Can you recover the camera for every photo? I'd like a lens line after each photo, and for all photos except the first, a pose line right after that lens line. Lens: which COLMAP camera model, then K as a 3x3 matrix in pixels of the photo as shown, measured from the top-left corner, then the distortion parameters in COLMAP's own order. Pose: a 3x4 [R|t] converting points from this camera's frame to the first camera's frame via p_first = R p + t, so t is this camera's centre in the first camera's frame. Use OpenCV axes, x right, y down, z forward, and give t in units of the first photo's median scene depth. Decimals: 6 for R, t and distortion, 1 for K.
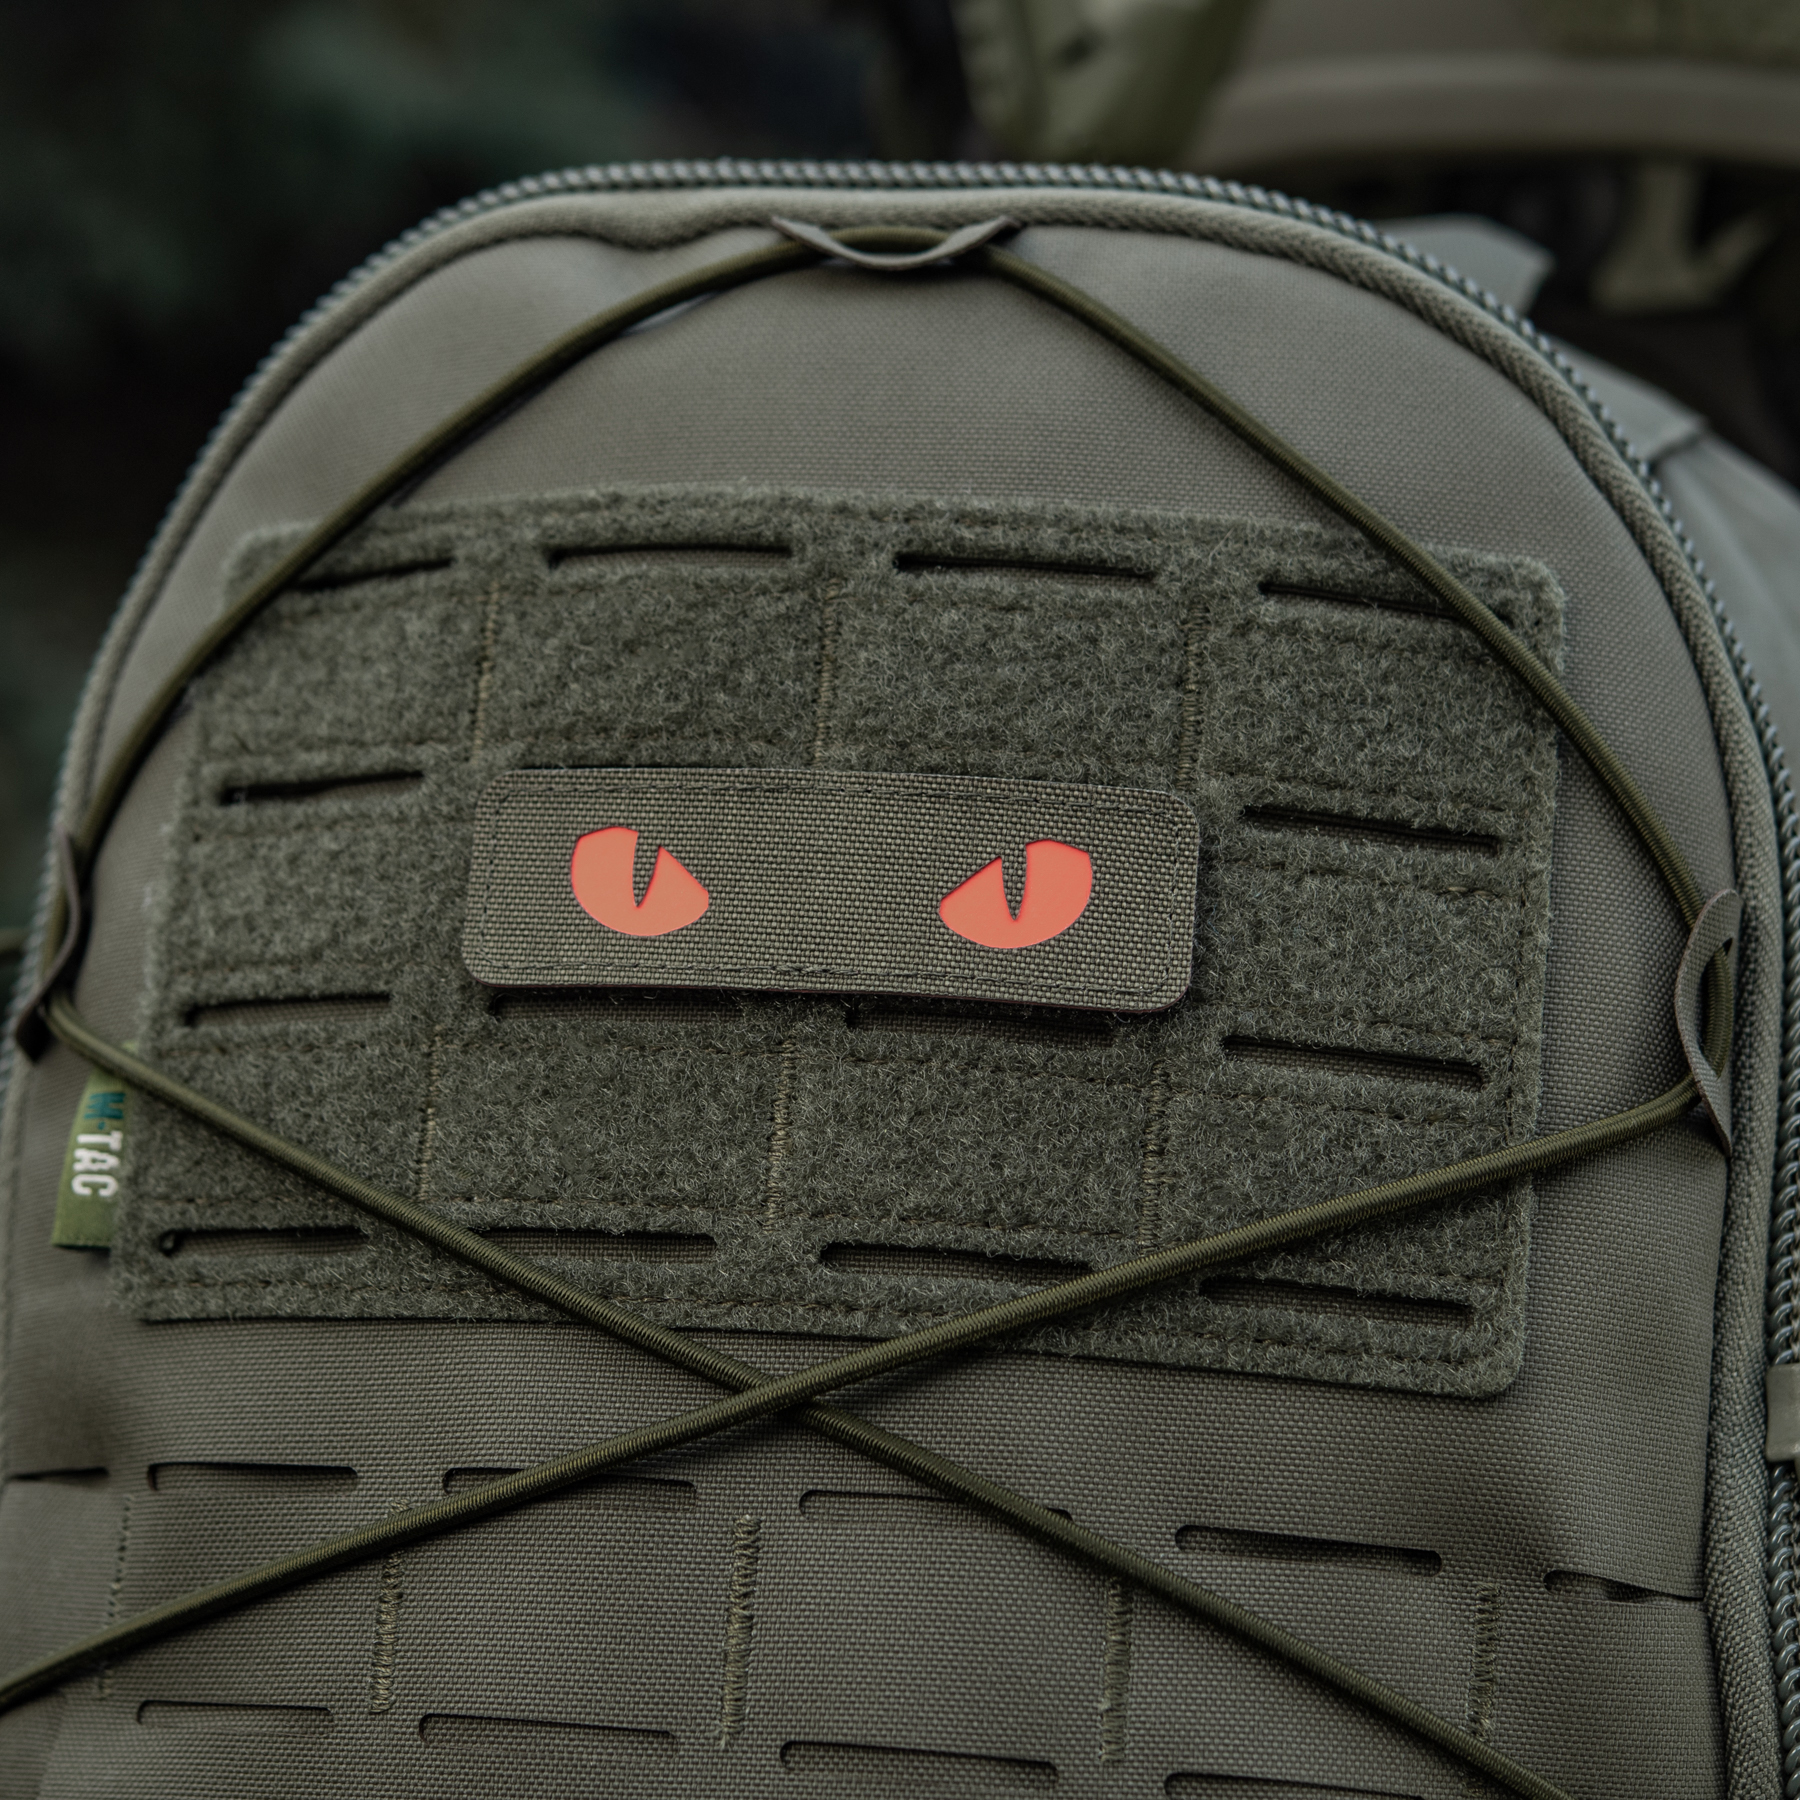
lens RADIAL K [[5011.5, 0, 847.5], [0, 5011.5, 899.0], [0, 0, 1]] dist [0.023397, 0.348319]
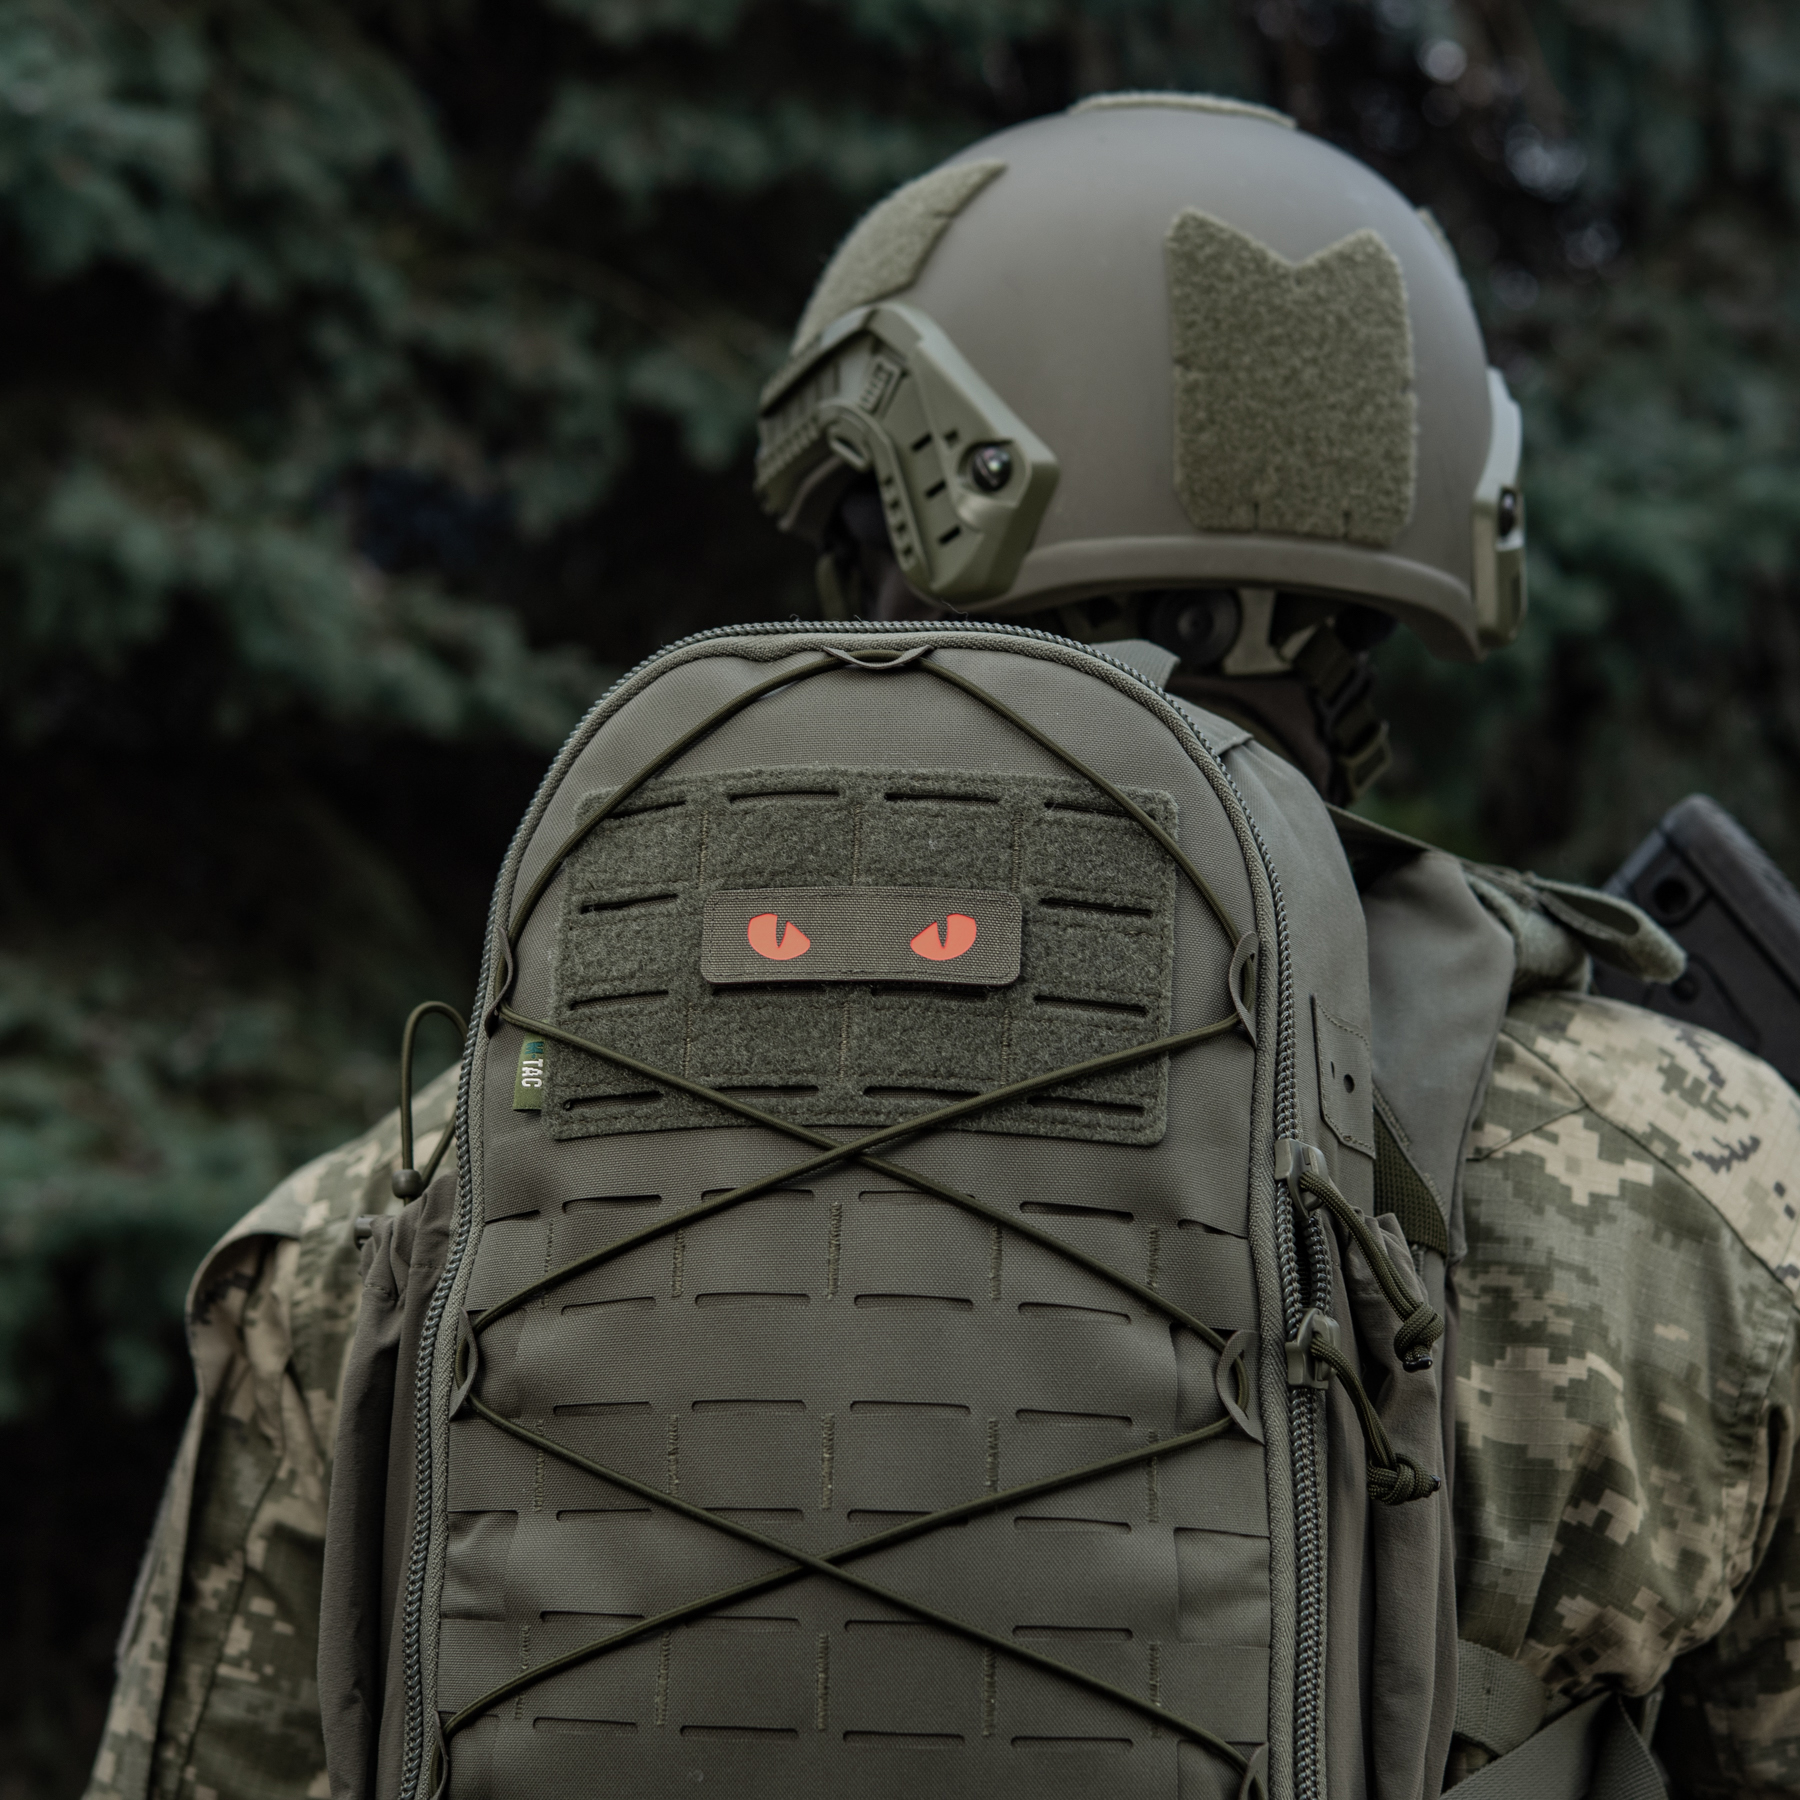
lens RADIAL K [[5011.5, 0, 847.5], [0, 5011.5, 899.0], [0, 0, 1]] dist [0.023397, 0.348319]
pose [[0.998707, -0.019448, 0.046975, -0.116201], [0.022797, 0.997155, -0.071853, 0.143288], [-0.045444, 0.072831, 0.996308, -1.274626]]
